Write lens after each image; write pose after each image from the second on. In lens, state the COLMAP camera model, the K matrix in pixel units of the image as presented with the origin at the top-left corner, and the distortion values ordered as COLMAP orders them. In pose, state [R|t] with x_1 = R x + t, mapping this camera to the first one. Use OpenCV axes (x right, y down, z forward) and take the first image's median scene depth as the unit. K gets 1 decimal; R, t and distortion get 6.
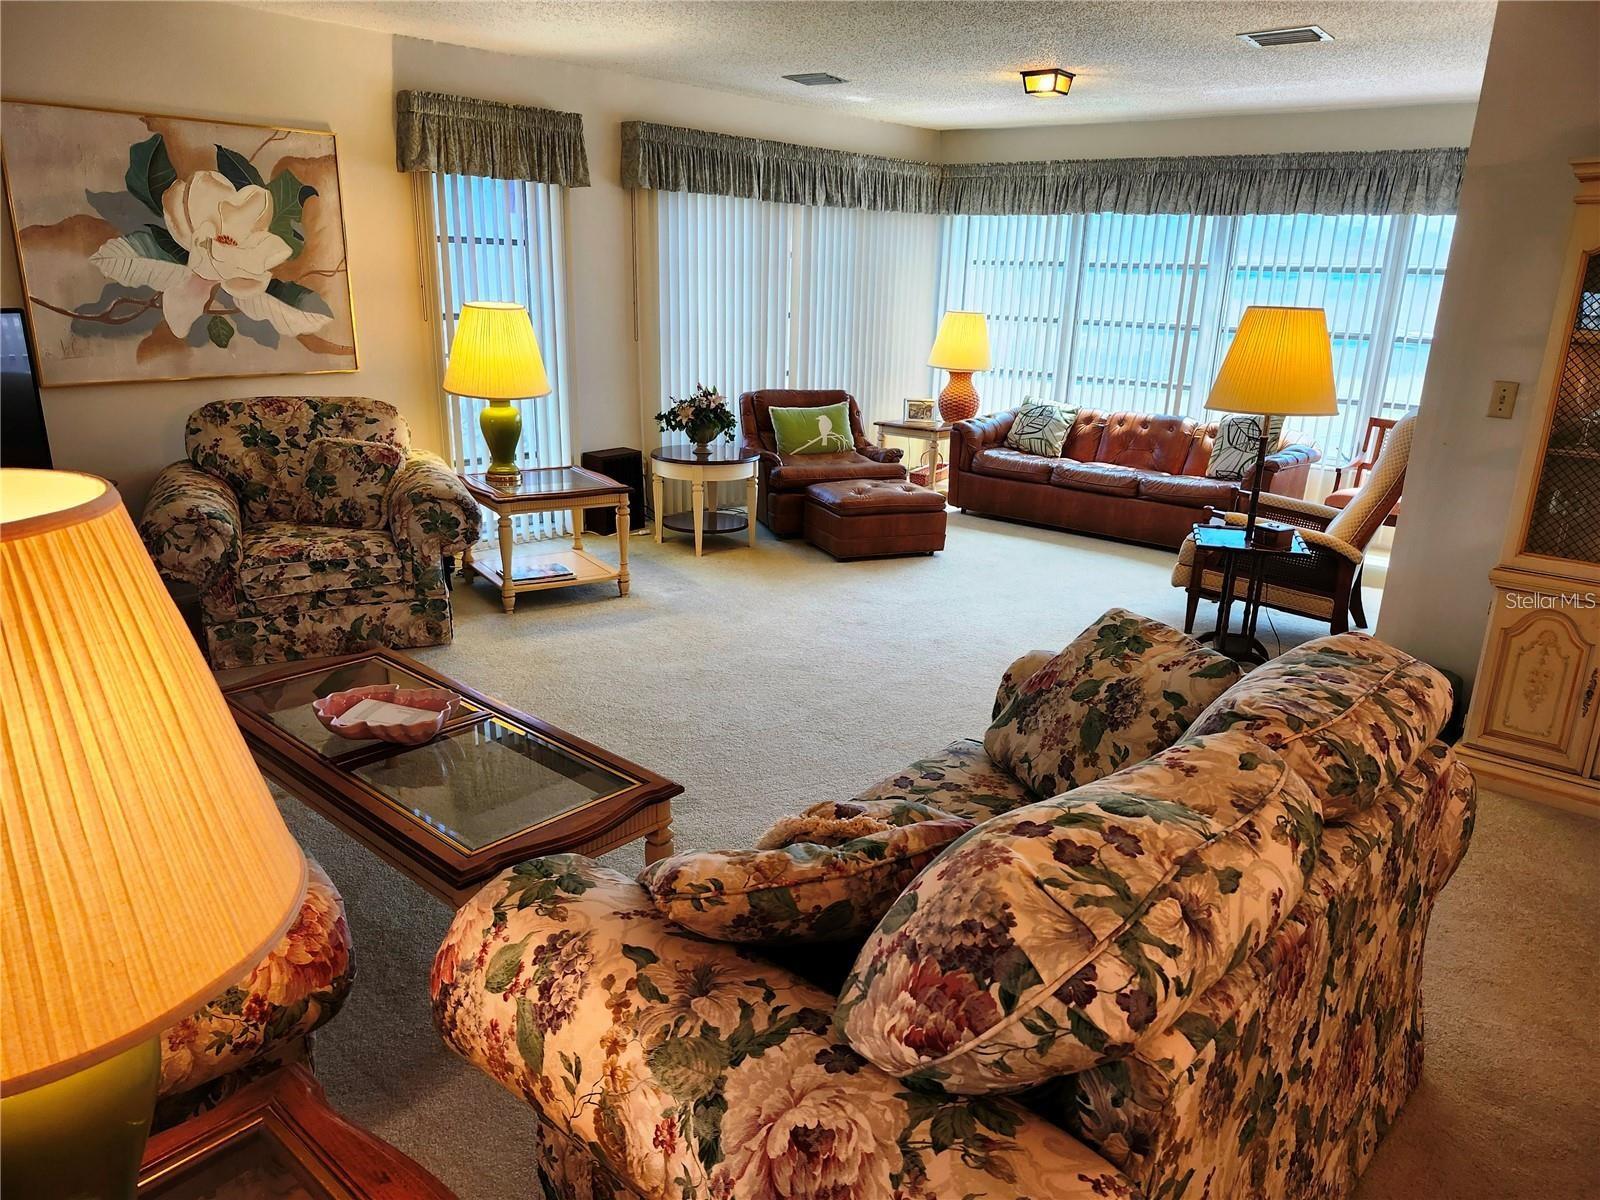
lens RADIAL K [[1103.5, 0, 787.9], [0, 1103.5, 604.5], [0, 0, 1]] dist [0.111552, -0.174197]
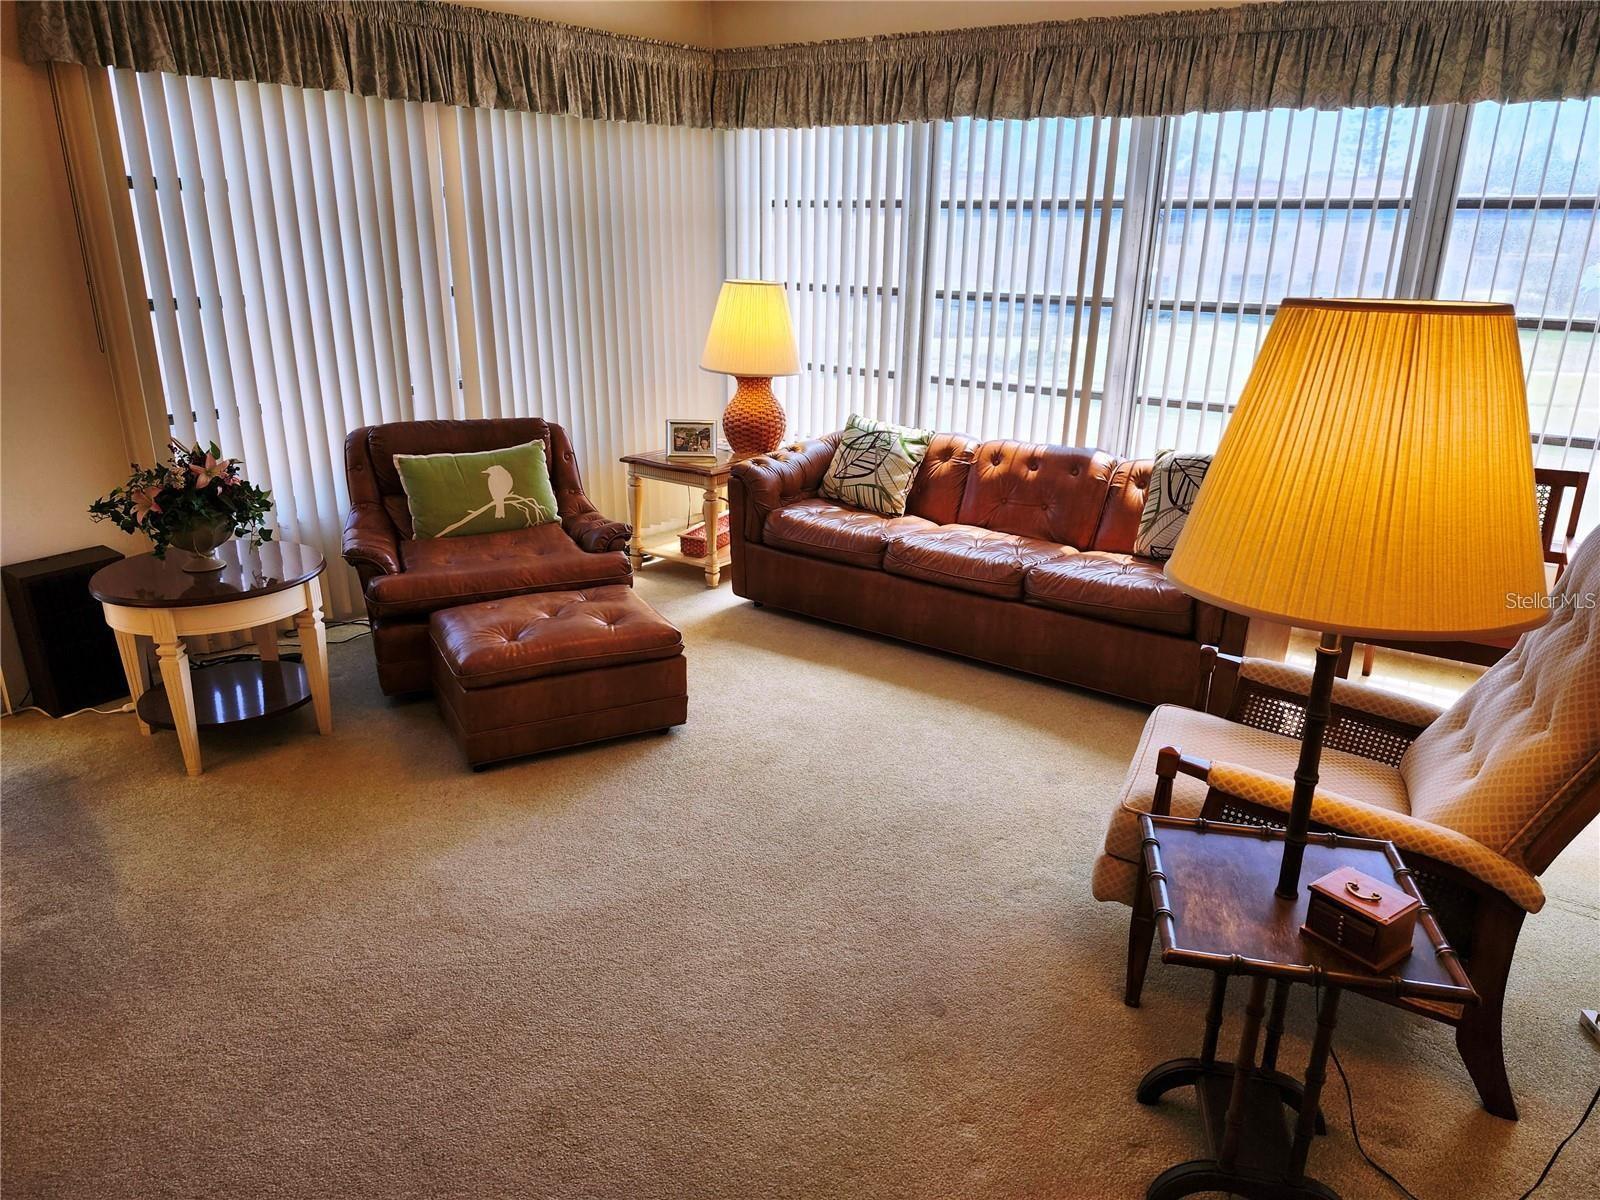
lens RADIAL K [[1101.6, 0, 784.5], [0, 1101.6, 599.8], [0, 0, 1]] dist [0.062842, -0.082645]
pose [[0.996670, -0.041740, 0.070045, 0.133003], [0.039204, 0.998539, 0.037186, -0.110982], [-0.071494, -0.034316, 0.996851, 0.386734]]
